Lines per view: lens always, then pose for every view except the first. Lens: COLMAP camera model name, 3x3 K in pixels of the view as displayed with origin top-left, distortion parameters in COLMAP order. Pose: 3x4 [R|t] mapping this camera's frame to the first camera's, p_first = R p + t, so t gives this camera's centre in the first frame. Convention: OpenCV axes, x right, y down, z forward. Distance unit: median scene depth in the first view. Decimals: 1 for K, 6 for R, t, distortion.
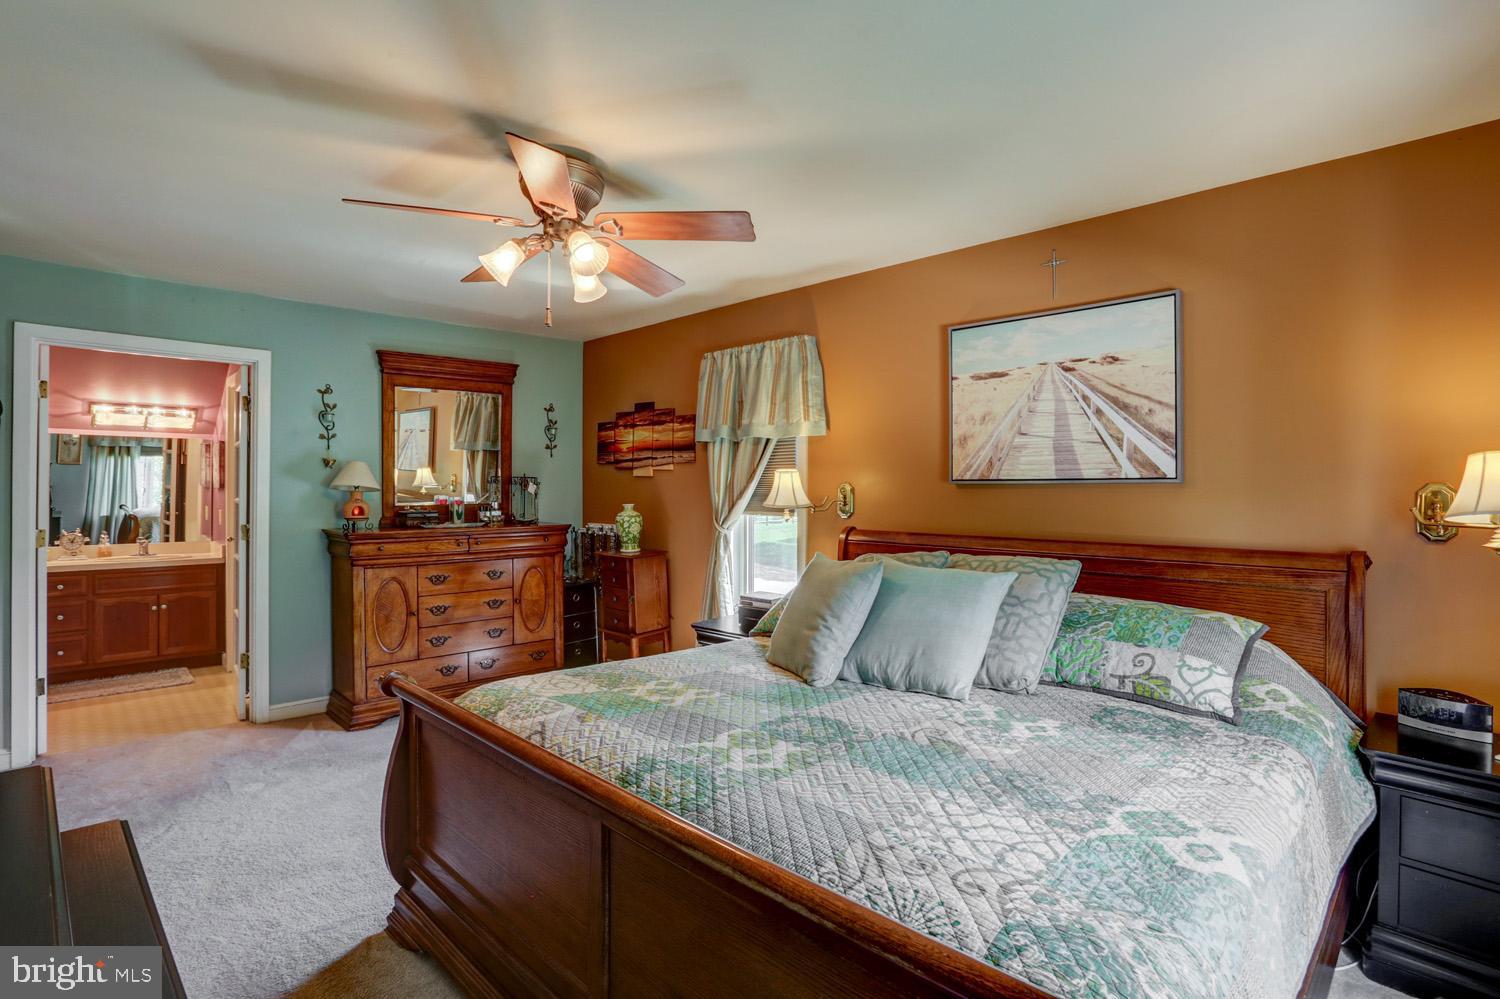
lens RADIAL K [[735.0, 0, 754.1], [0, 735.0, 490.8], [0, 0, 1]] dist [-0.028878, 0.000778]
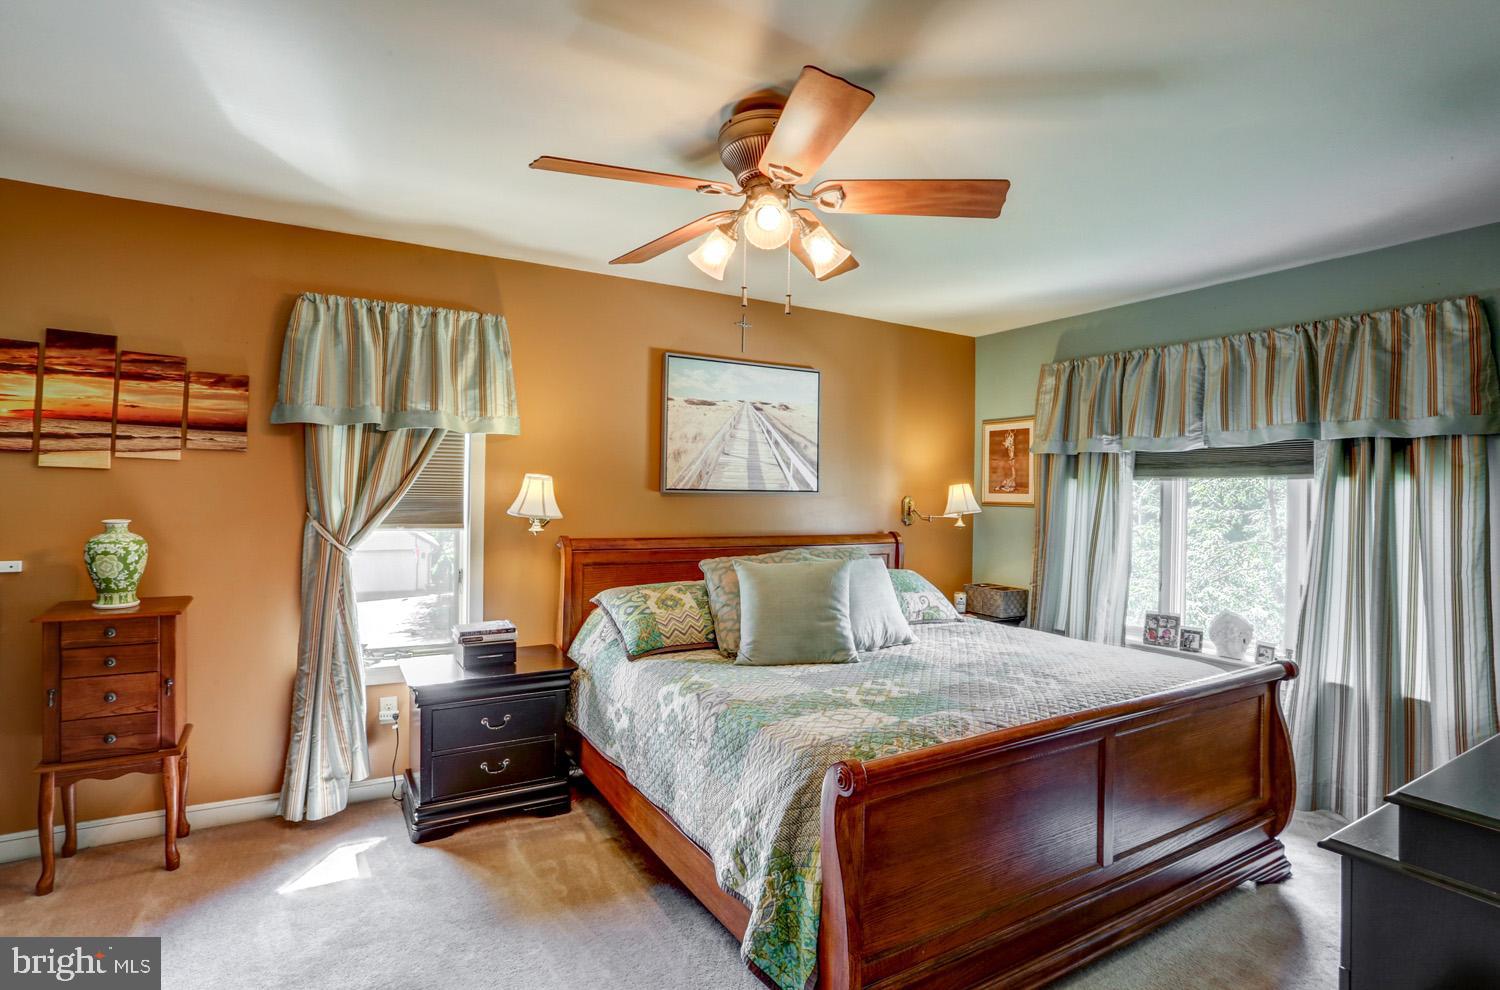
lens RADIAL K [[735.0, 0, 751.2], [0, 735.0, 494.0], [0, 0, 1]] dist [-0.028878, 0.000778]
pose [[0.282338, 0.000114, 0.959315, -0.810453], [-0.012049, 0.999922, 0.003428, -0.012861], [-0.959239, -0.012527, 0.282317, 0.582562]]
